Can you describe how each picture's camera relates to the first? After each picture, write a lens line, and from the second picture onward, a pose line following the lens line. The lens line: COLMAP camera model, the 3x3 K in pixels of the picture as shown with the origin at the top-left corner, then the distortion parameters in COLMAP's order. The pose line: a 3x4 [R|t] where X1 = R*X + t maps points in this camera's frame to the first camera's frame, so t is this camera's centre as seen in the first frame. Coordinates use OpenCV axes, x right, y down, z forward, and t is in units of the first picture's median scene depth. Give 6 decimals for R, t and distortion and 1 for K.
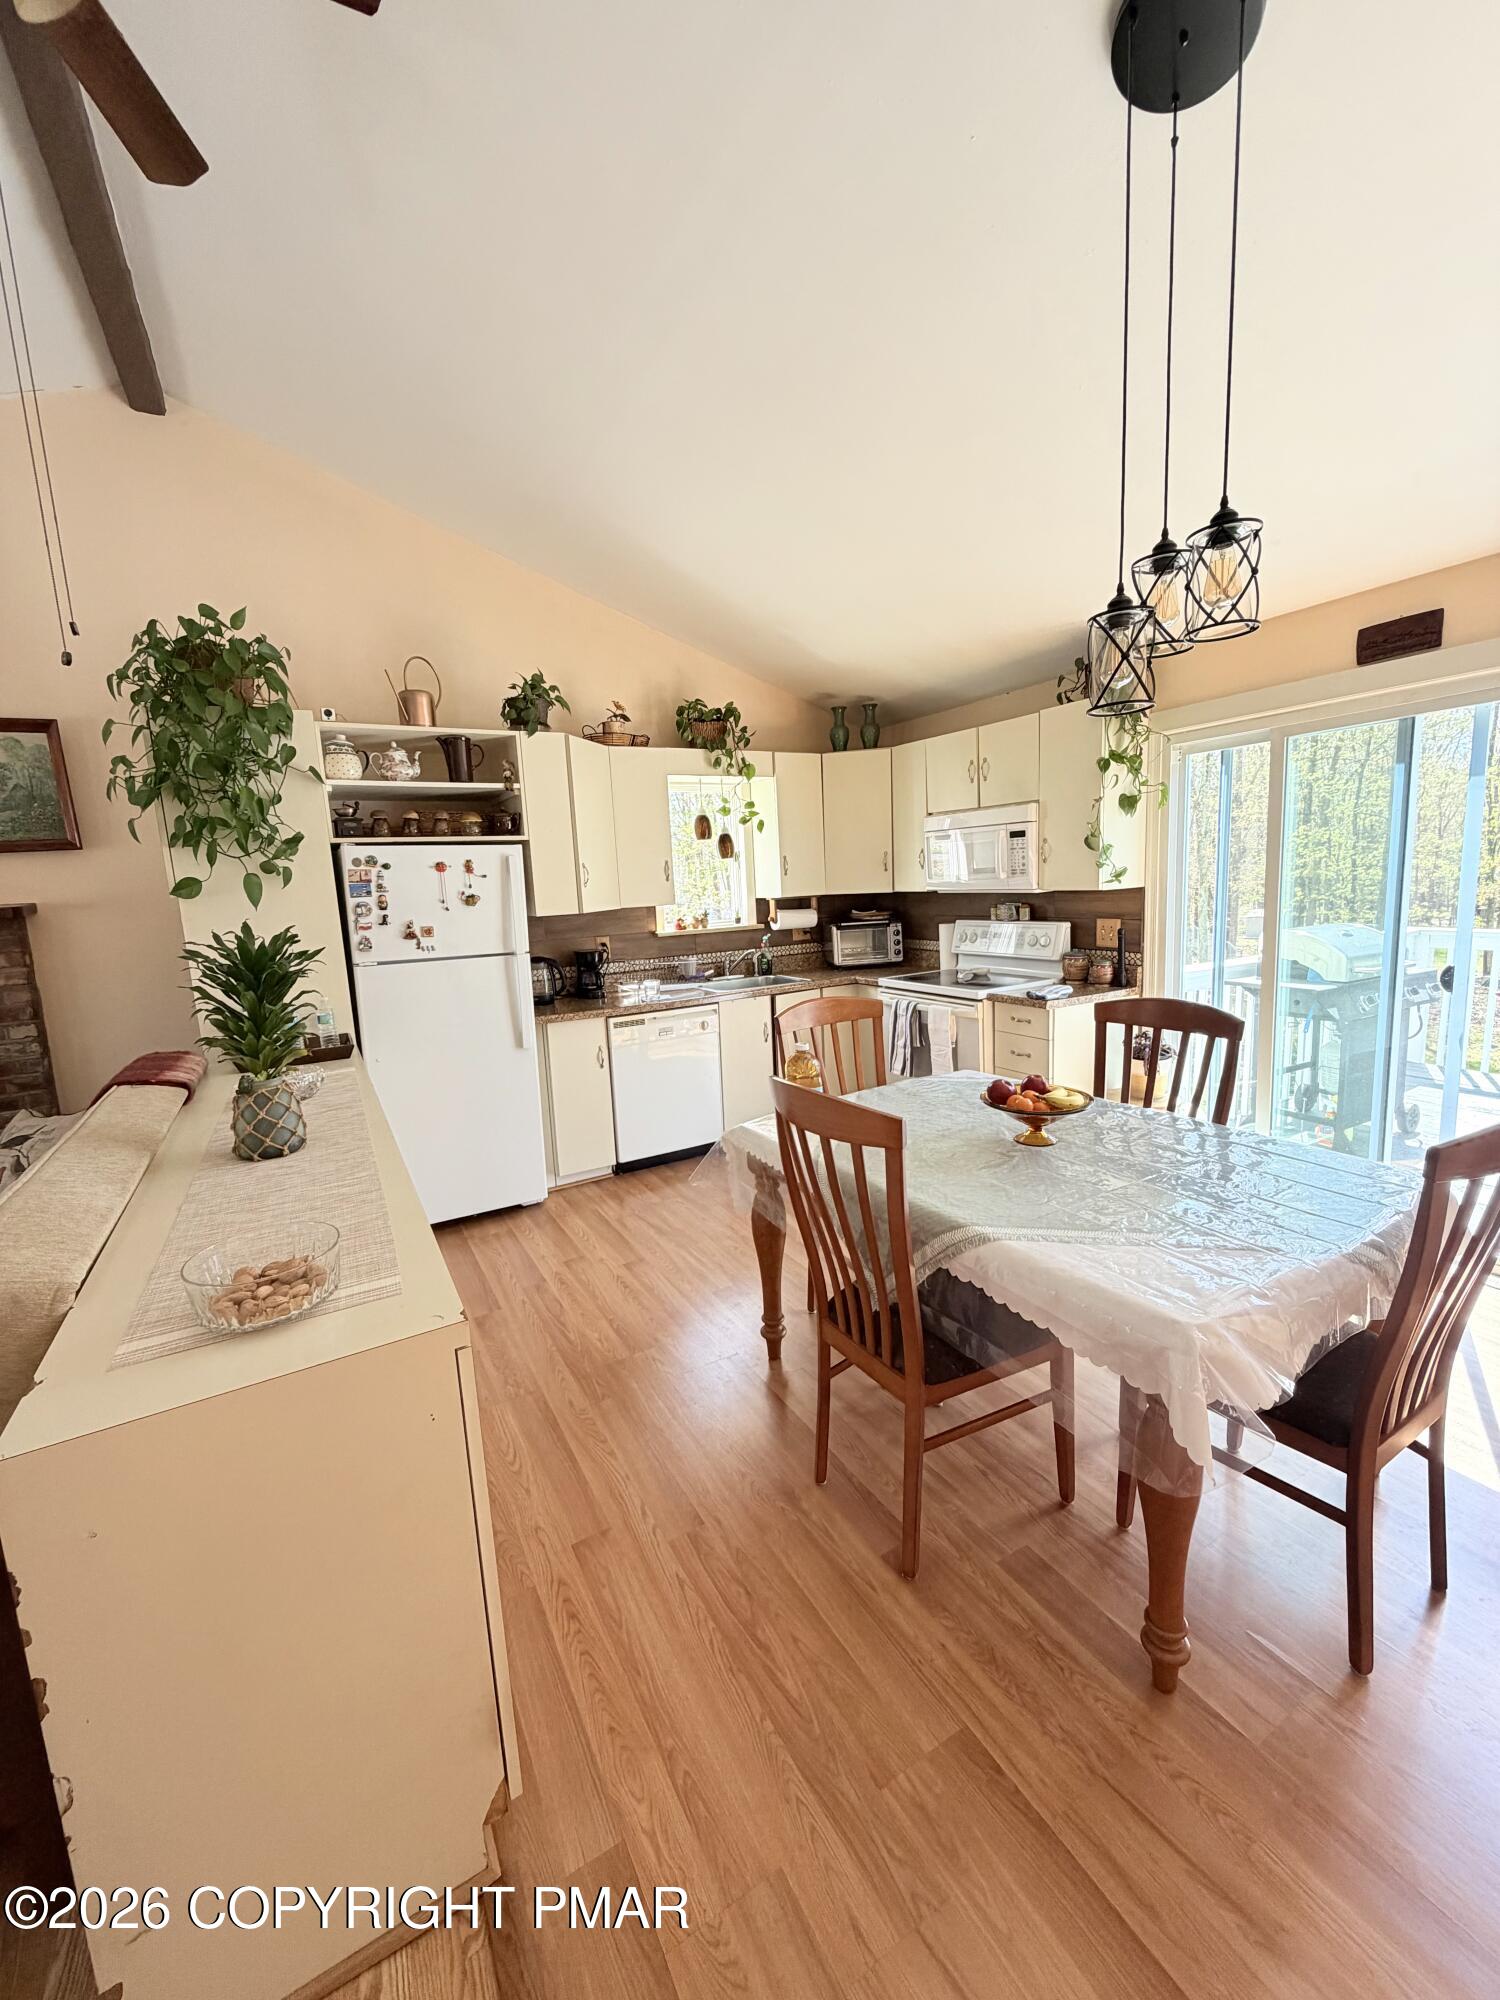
lens RADIAL K [[797.5, 0, 748.2], [0, 797.5, 997.7], [0, 0, 1]] dist [0.000040, 0.000630]
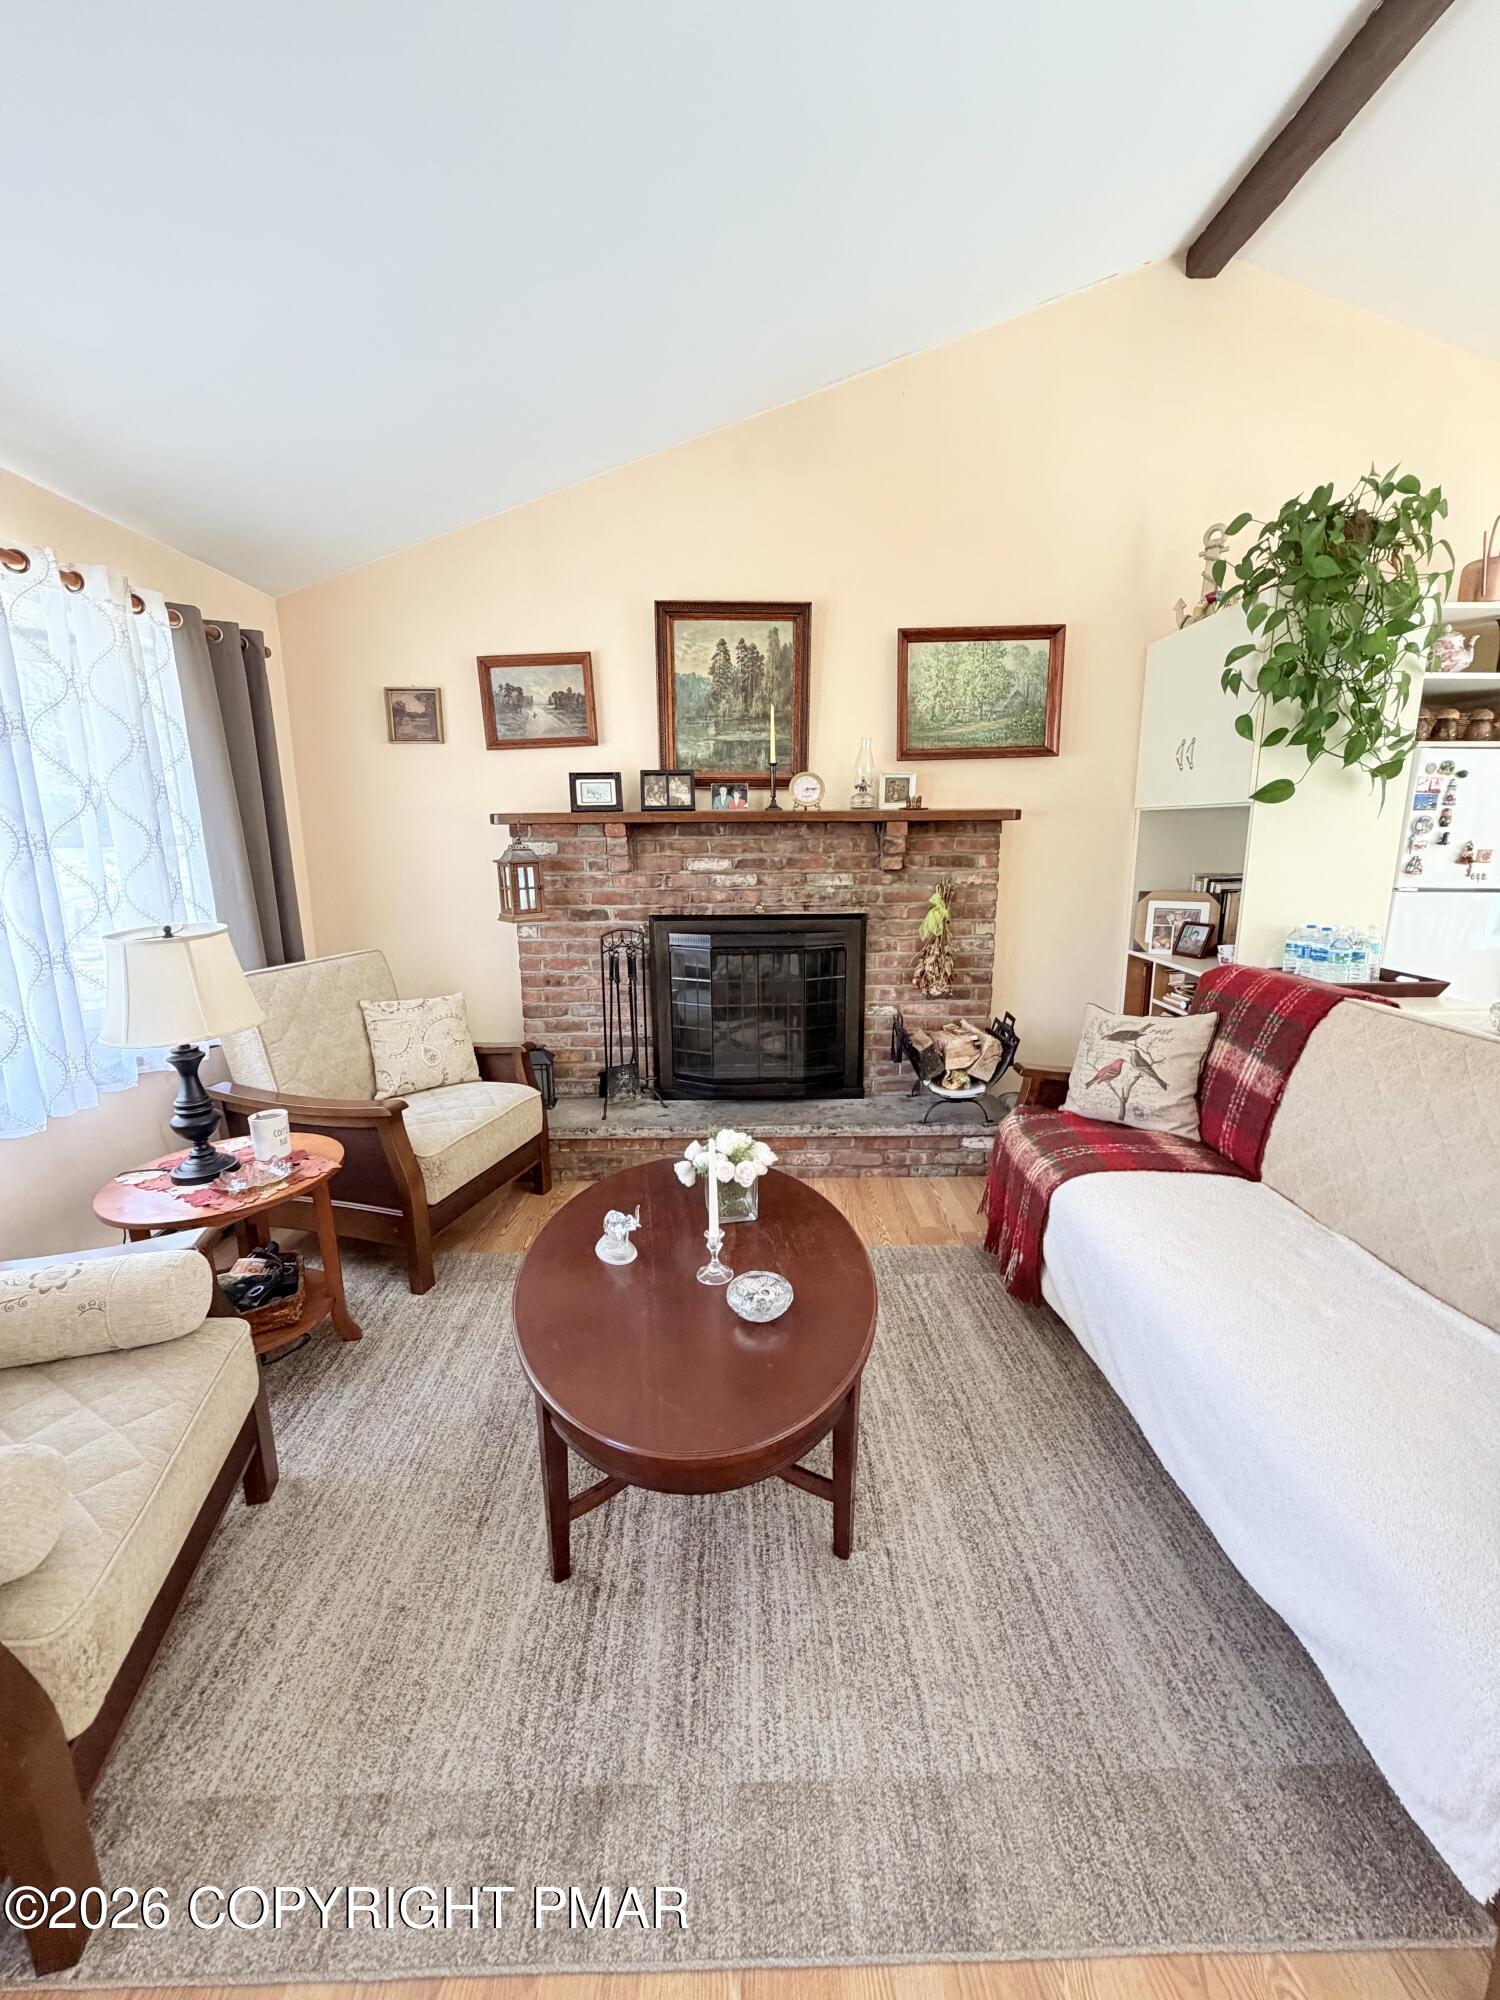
lens RADIAL K [[797.5, 0, 754.3], [0, 797.5, 996.8], [0, 0, 1]] dist [0.000040, 0.000630]
pose [[0.874081, 0.138278, -0.465684, -0.791757], [-0.106778, 0.989876, 0.093509, 0.078684], [0.473899, -0.032010, 0.879997, -0.112049]]
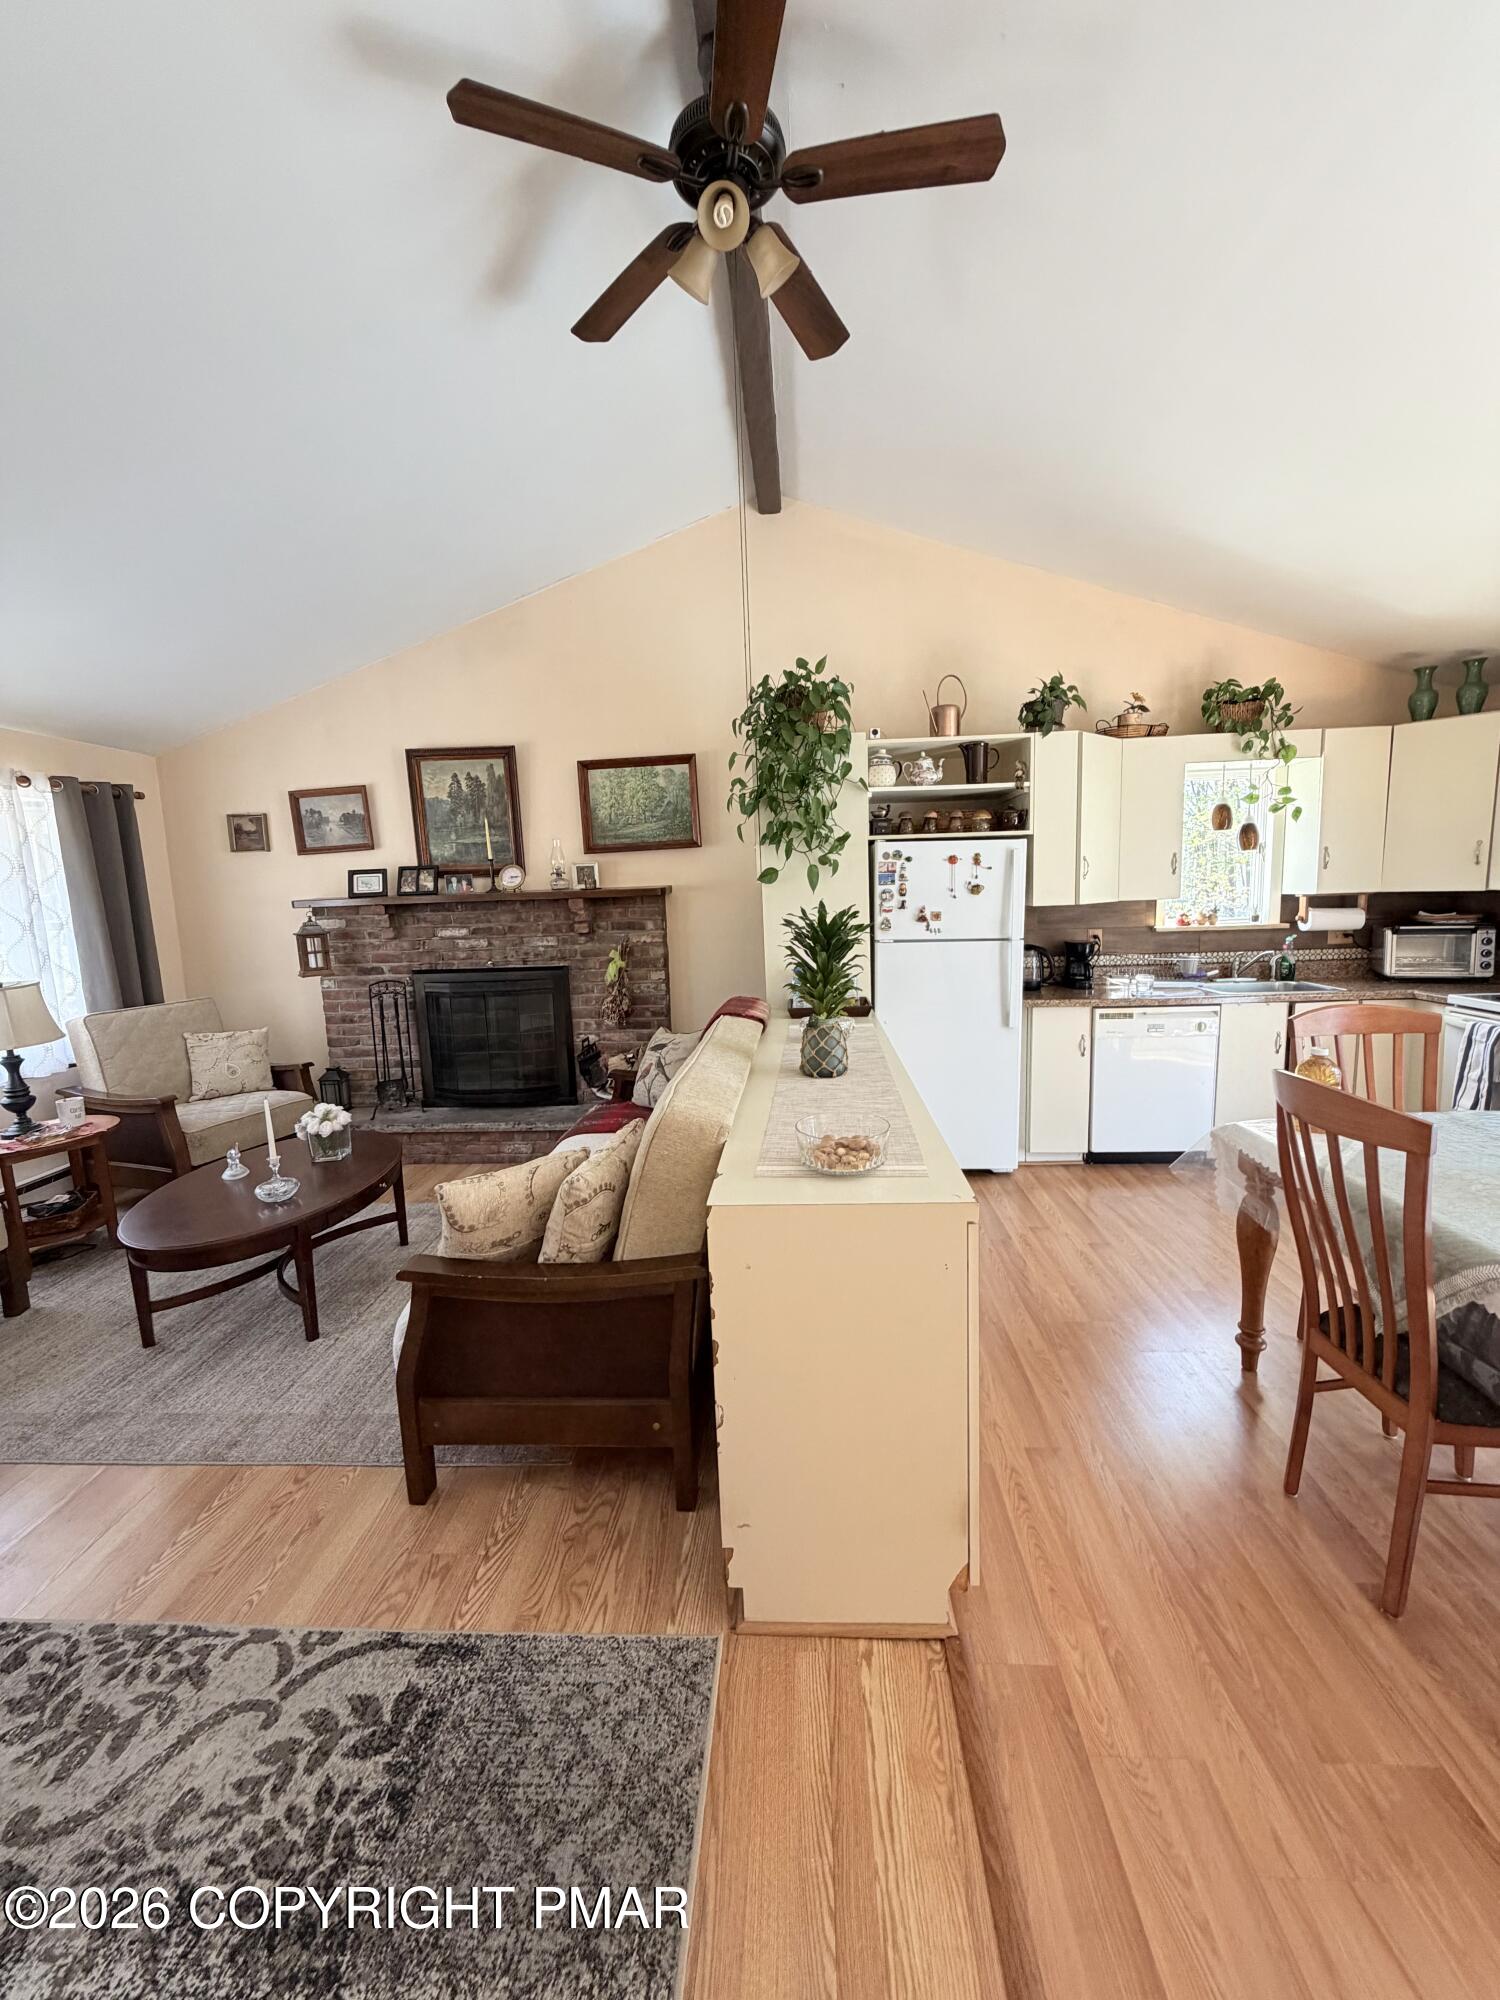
lens RADIAL K [[797.5, 0, 753.0], [0, 797.5, 997.6], [0, 0, 1]] dist [0.000040, 0.000630]
pose [[0.838672, 0.092487, -0.536726, 0.005515], [-0.087549, 0.995554, 0.034750, 0.021348], [0.537554, 0.017846, 0.843040, -0.132904]]
